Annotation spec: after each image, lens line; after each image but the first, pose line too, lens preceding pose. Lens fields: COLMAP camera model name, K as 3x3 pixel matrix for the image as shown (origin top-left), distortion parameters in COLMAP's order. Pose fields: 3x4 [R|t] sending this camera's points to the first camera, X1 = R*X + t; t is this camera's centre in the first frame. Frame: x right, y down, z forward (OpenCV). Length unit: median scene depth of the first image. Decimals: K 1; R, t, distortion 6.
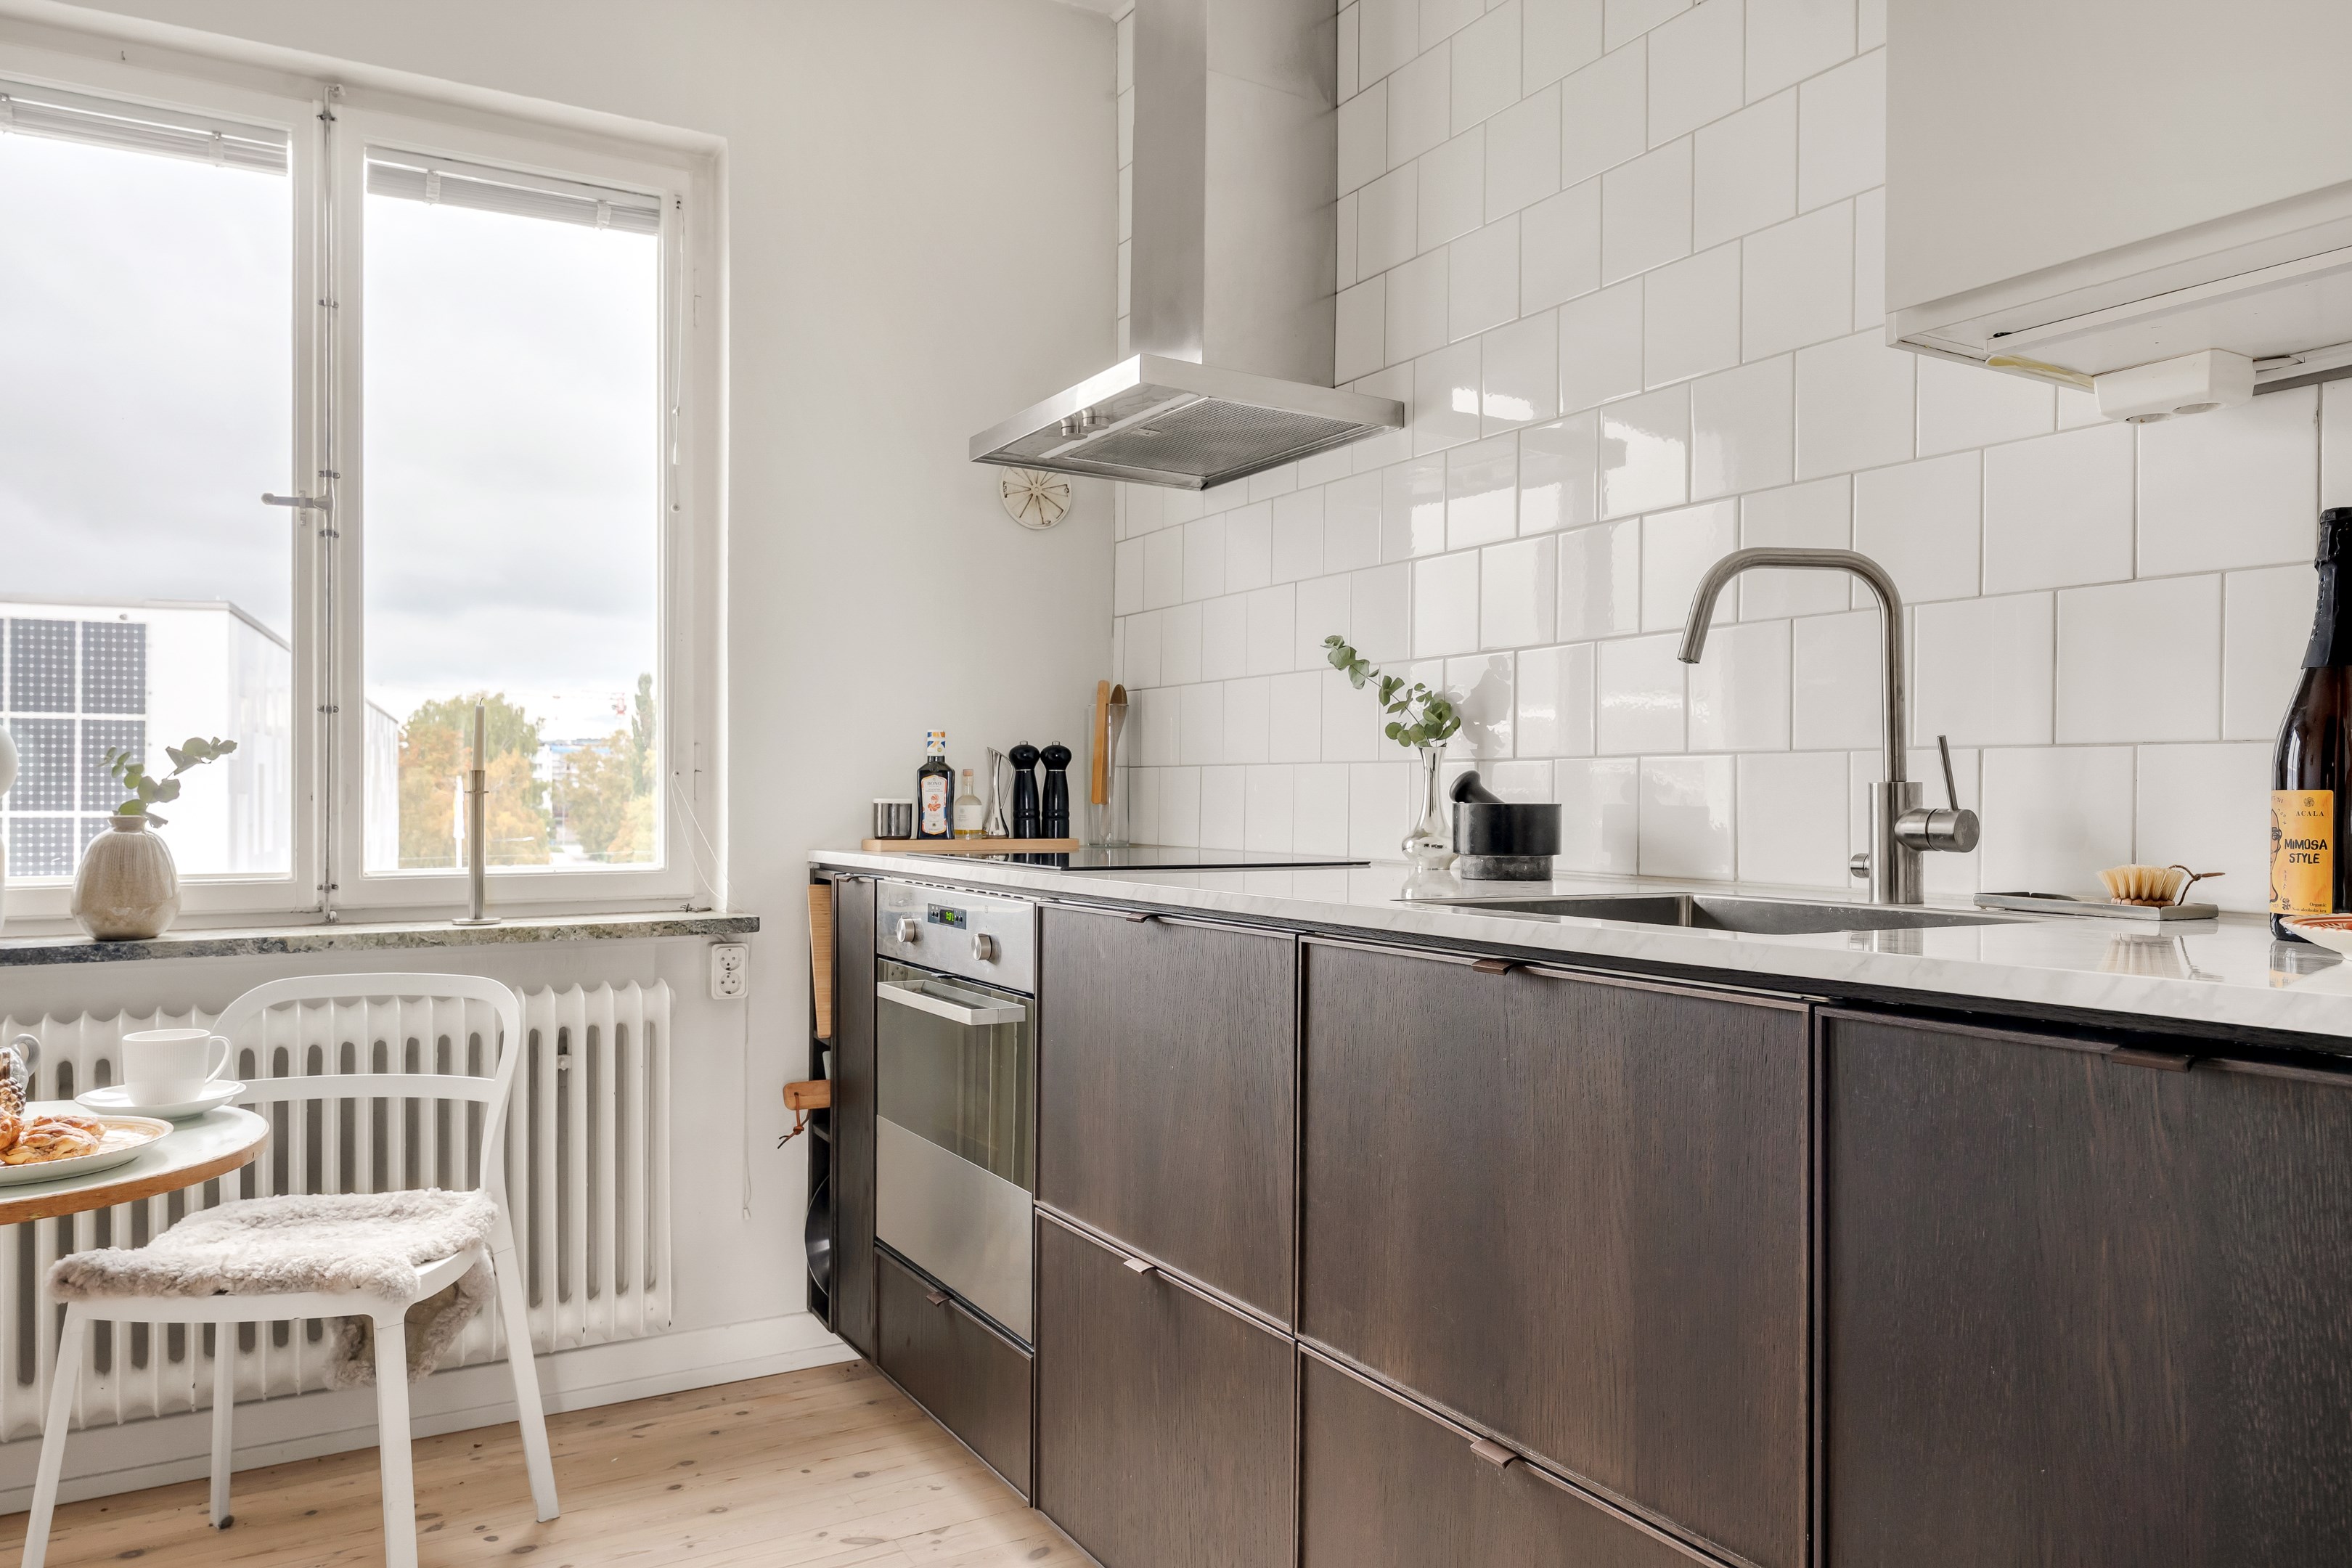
lens RADIAL K [[1598.5, 0, 1176.0], [0, 1598.5, 776.7], [0, 0, 1]] dist [0.003307, 0.000307]
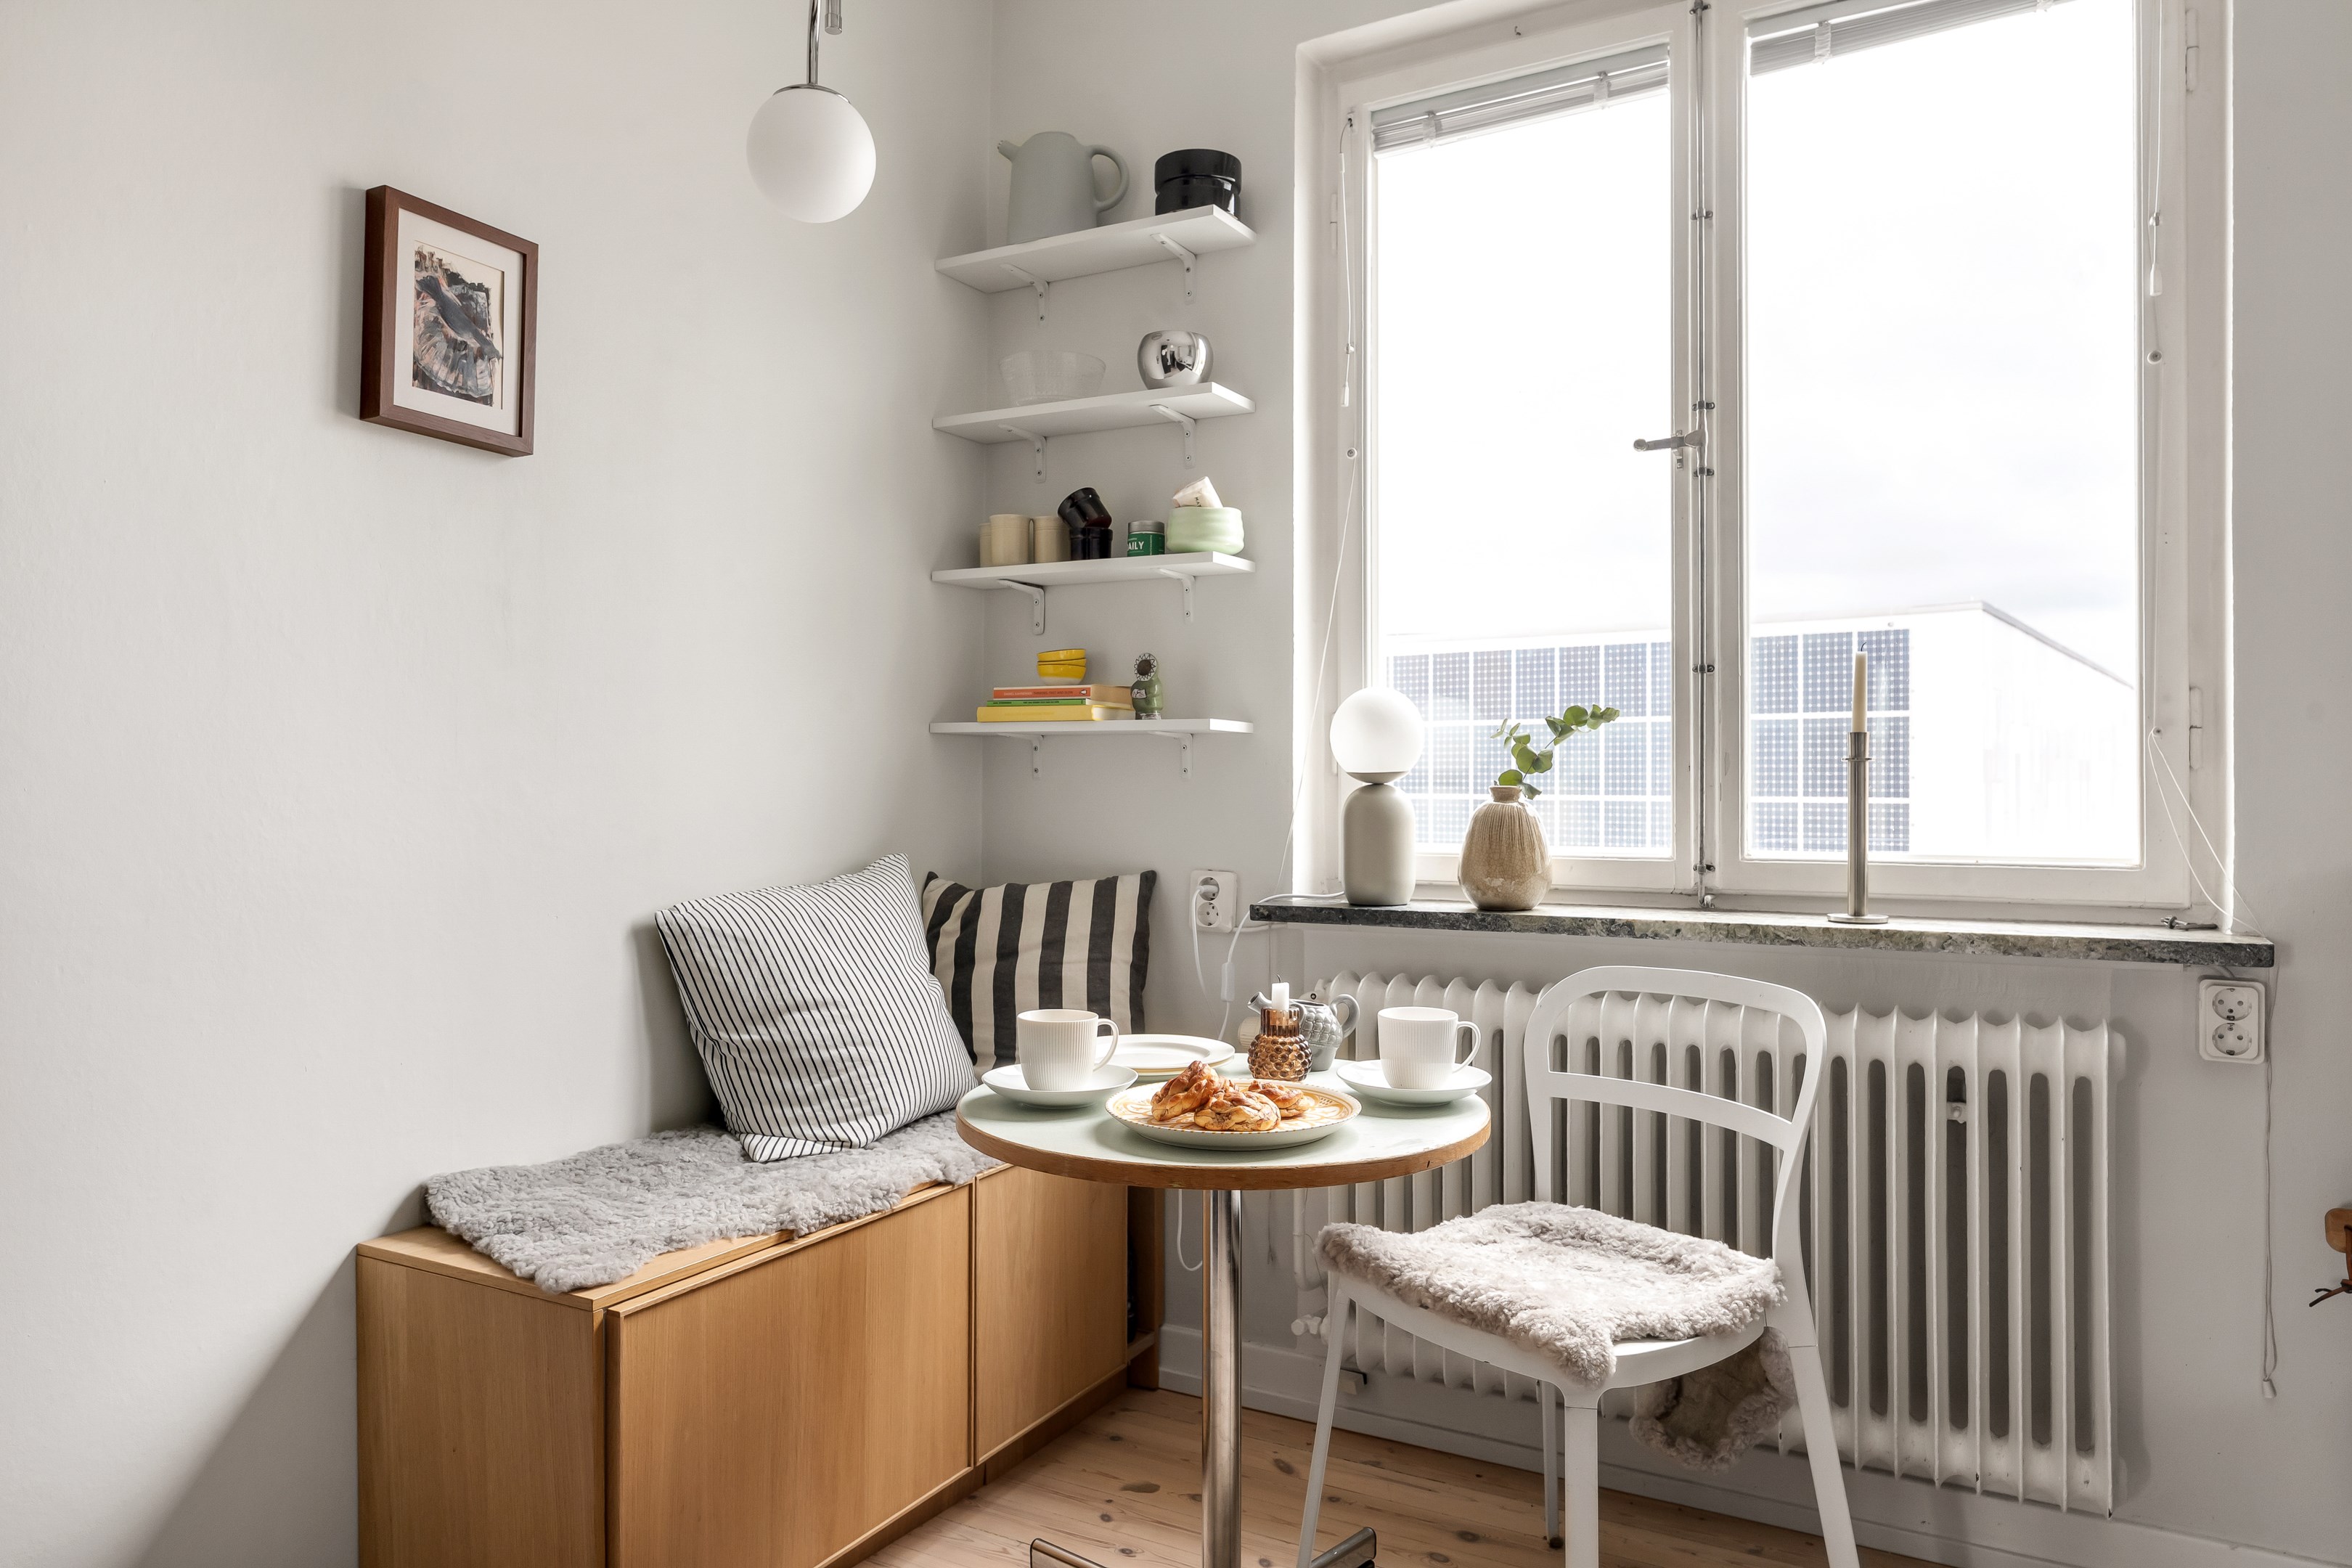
lens RADIAL K [[1522.4, 0, 1177.5], [0, 1522.4, 775.0], [0, 0, 1]] dist [-0.001324, 0.001167]
pose [[0.506900, -0.005918, -0.861985, 0.055748], [0.009909, 0.999950, -0.001038, 0.015815], [0.861948, -0.008015, 0.506933, 0.330078]]
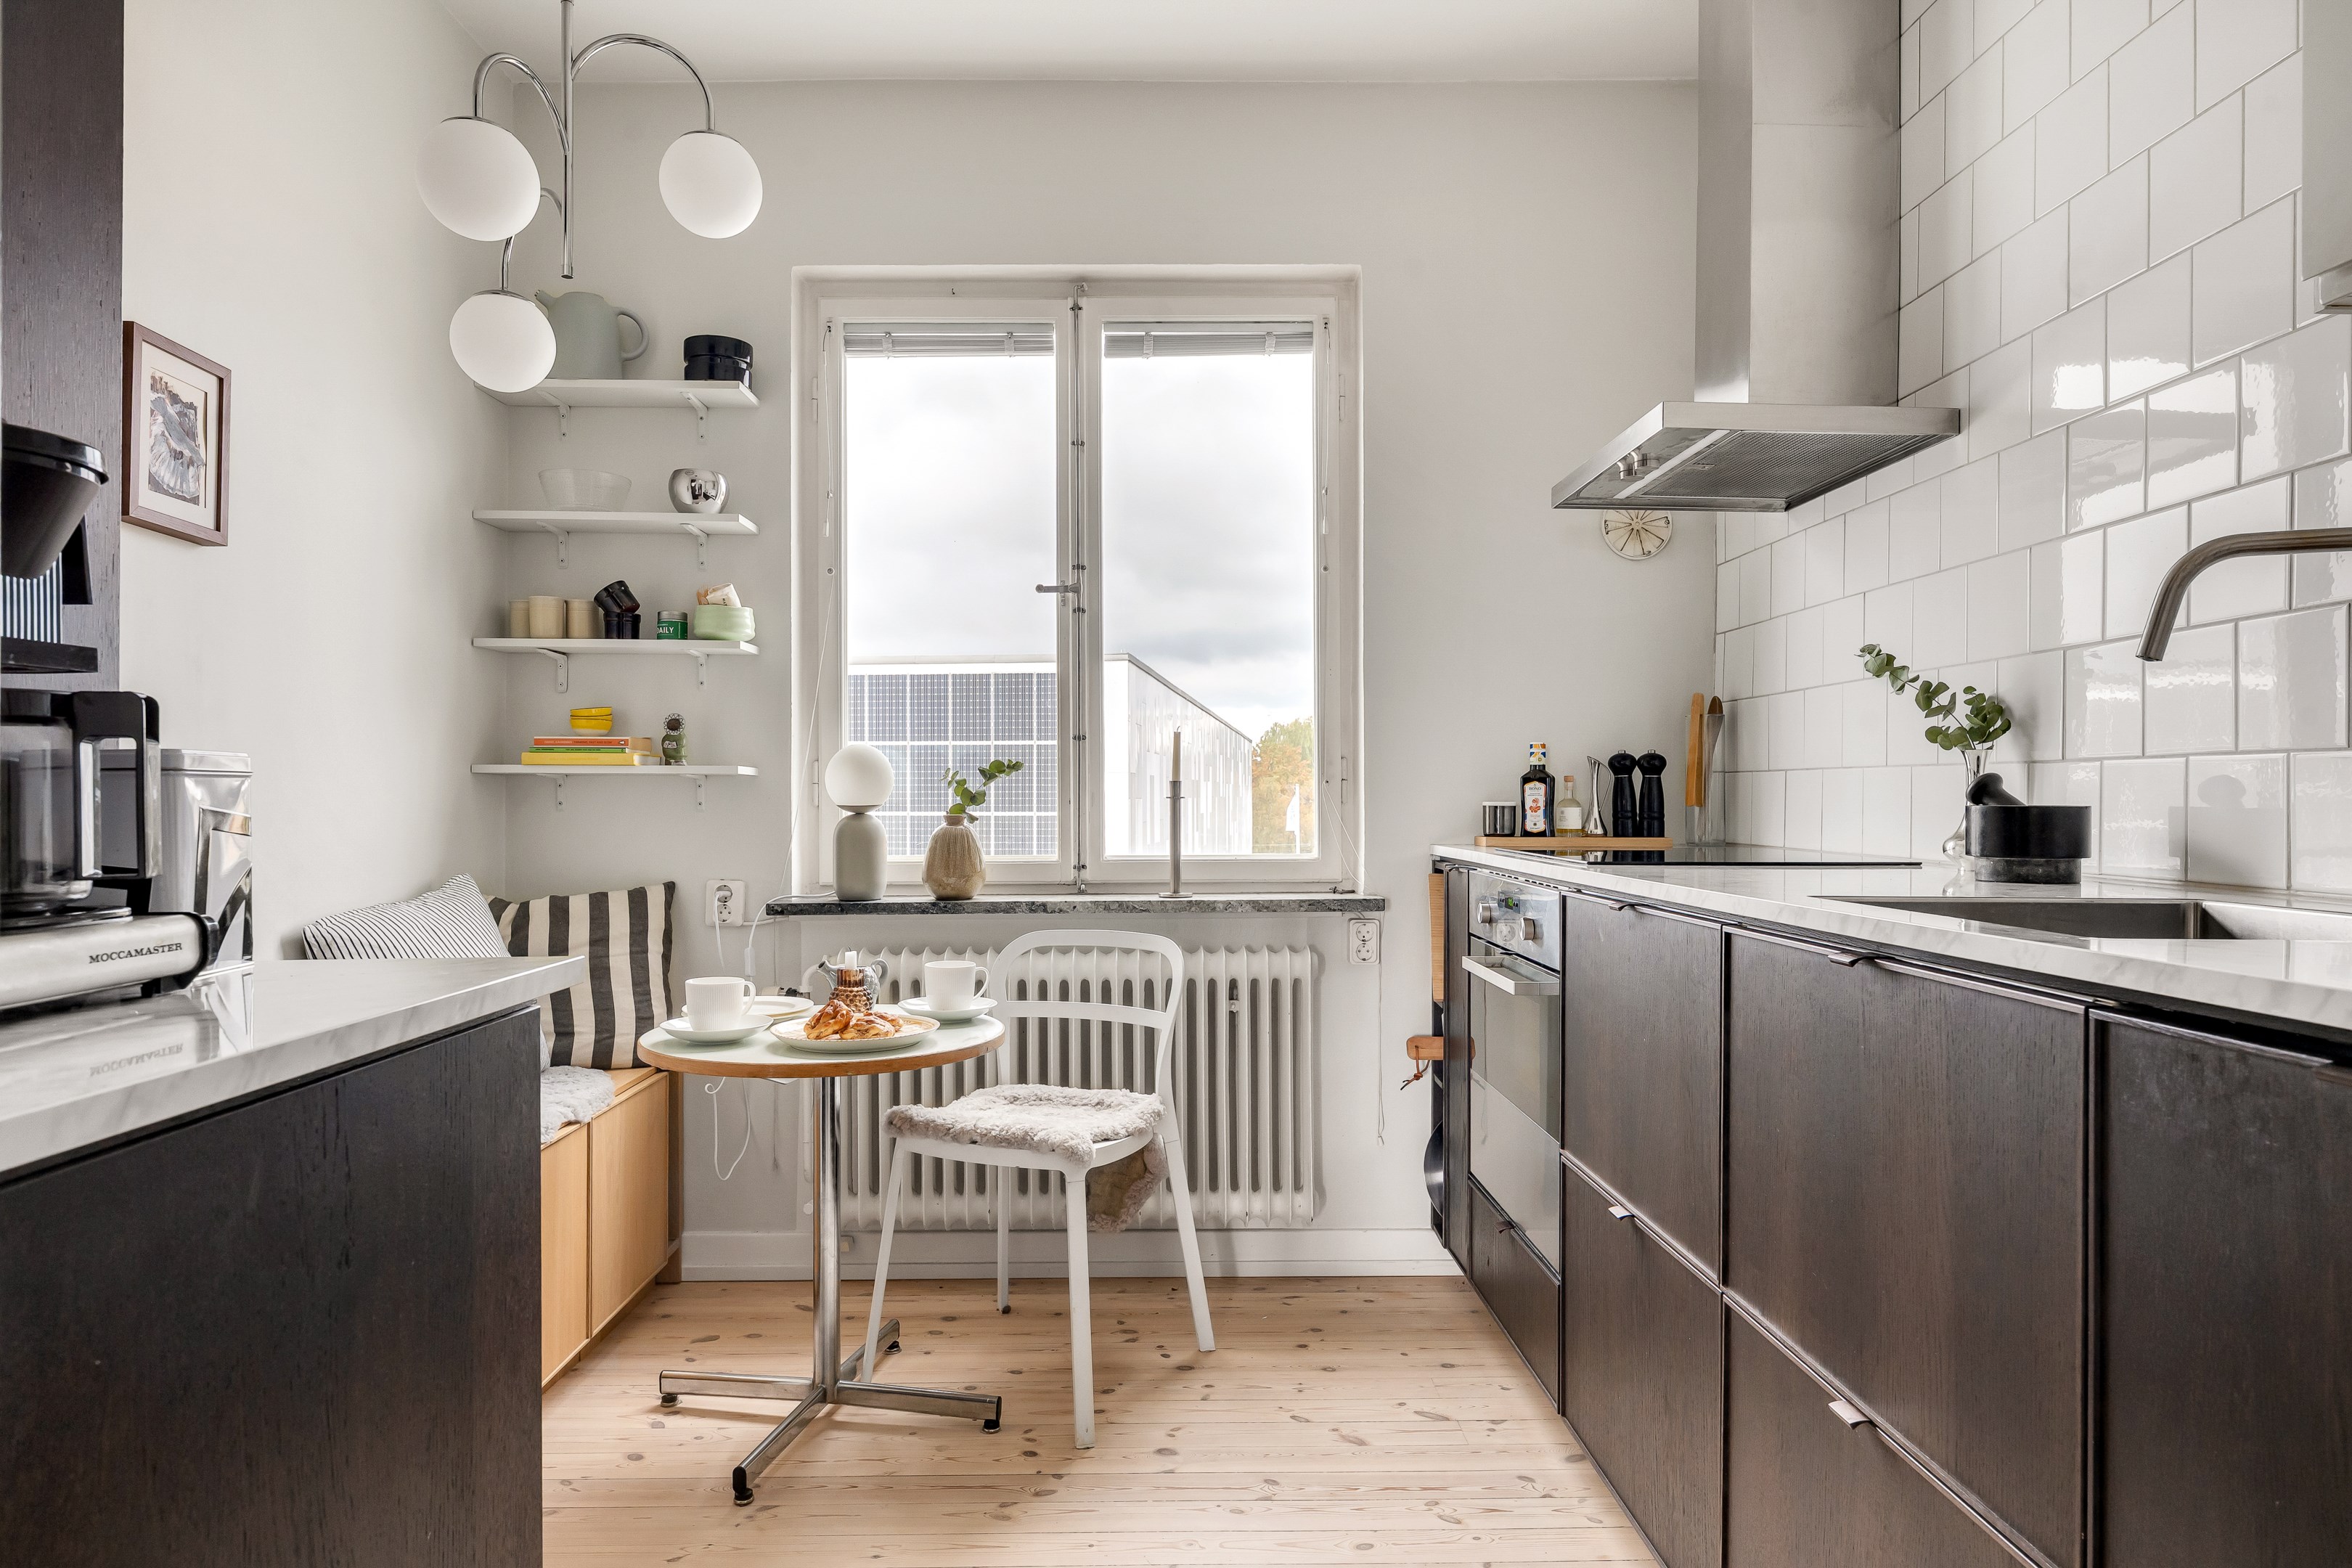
lens RADIAL K [[1414.3, 0, 1176.0], [0, 1414.3, 784.0], [0, 0, 1]] dist [0.001210, 0.001236]
pose [[0.872313, -0.008227, -0.488878, 0.143996], [0.008844, 0.999960, -0.001046, -0.000437], [0.488867, -0.003411, 0.872351, -0.022609]]
